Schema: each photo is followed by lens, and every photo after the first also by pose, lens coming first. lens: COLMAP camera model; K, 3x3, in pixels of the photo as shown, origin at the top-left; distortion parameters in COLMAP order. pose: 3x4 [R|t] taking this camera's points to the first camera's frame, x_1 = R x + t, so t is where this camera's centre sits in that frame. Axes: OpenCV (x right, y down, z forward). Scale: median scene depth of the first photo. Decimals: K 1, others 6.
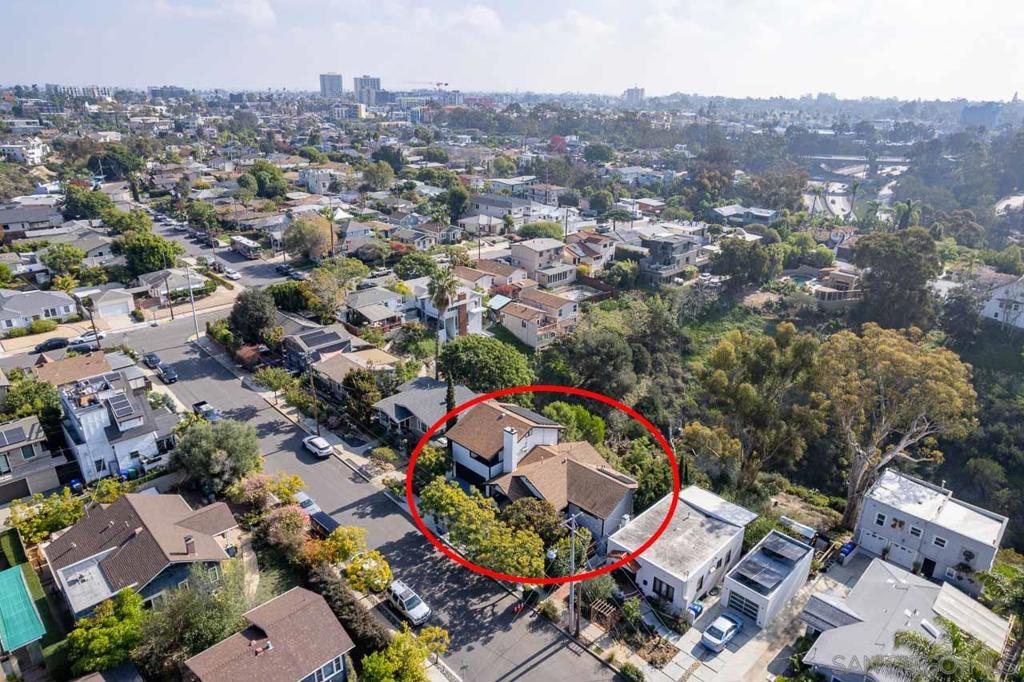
lens RADIAL K [[654.2, 0, 508.2], [0, 654.2, 340.1], [0, 0, 1]] dist [-0.077308, 0.064808]
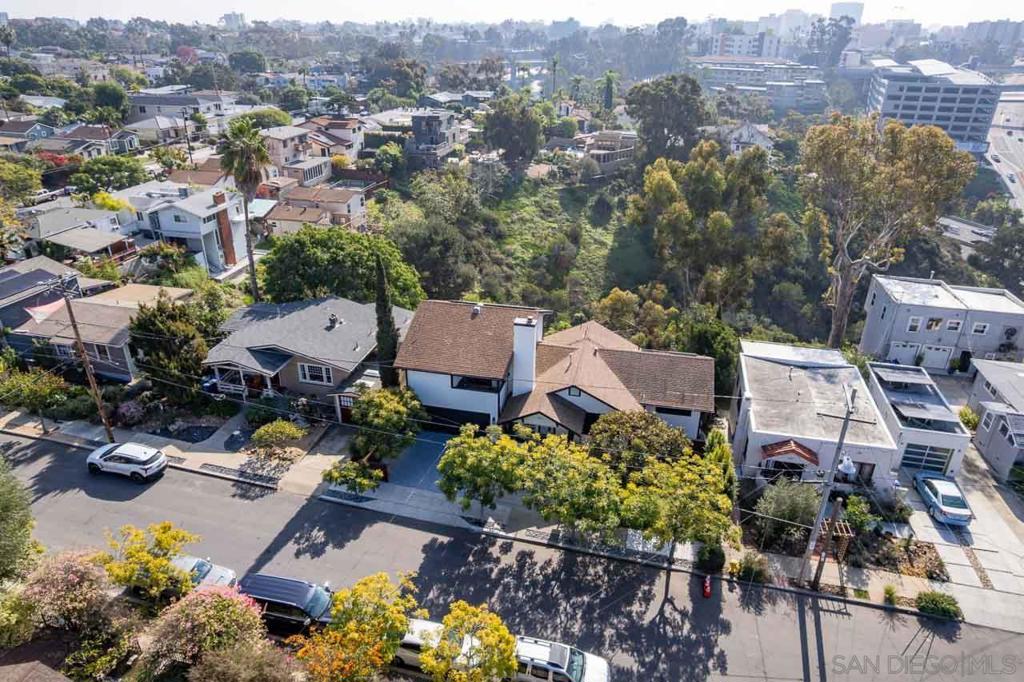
lens RADIAL K [[654.2, 0, 508.2], [0, 654.2, 340.1], [0, 0, 1]] dist [-0.077308, 0.064808]
pose [[0.844984, -0.234751, 0.480514, -0.183078], [0.191108, 0.971725, 0.138664, 0.041899], [-0.499479, -0.025339, 0.865955, 0.297978]]
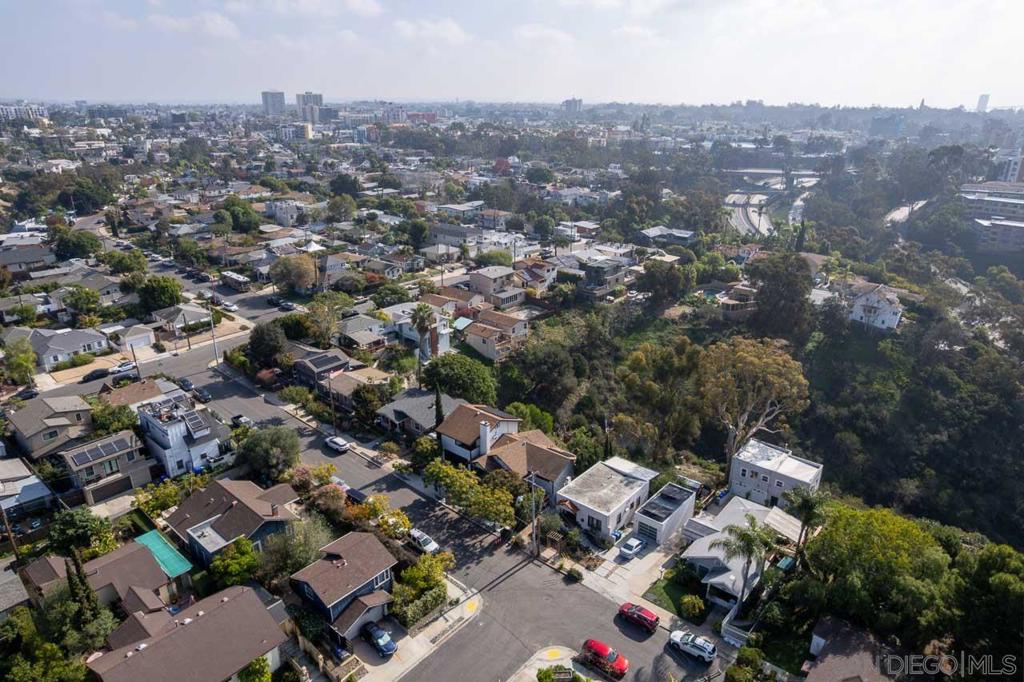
lens RADIAL K [[654.2, 0, 508.2], [0, 654.2, 340.1], [0, 0, 1]] dist [-0.077308, 0.064808]
pose [[0.996188, -0.039063, 0.077998, -0.029529], [0.039842, 0.999170, -0.008446, -0.016087], [-0.077604, 0.011521, 0.996918, -0.243255]]
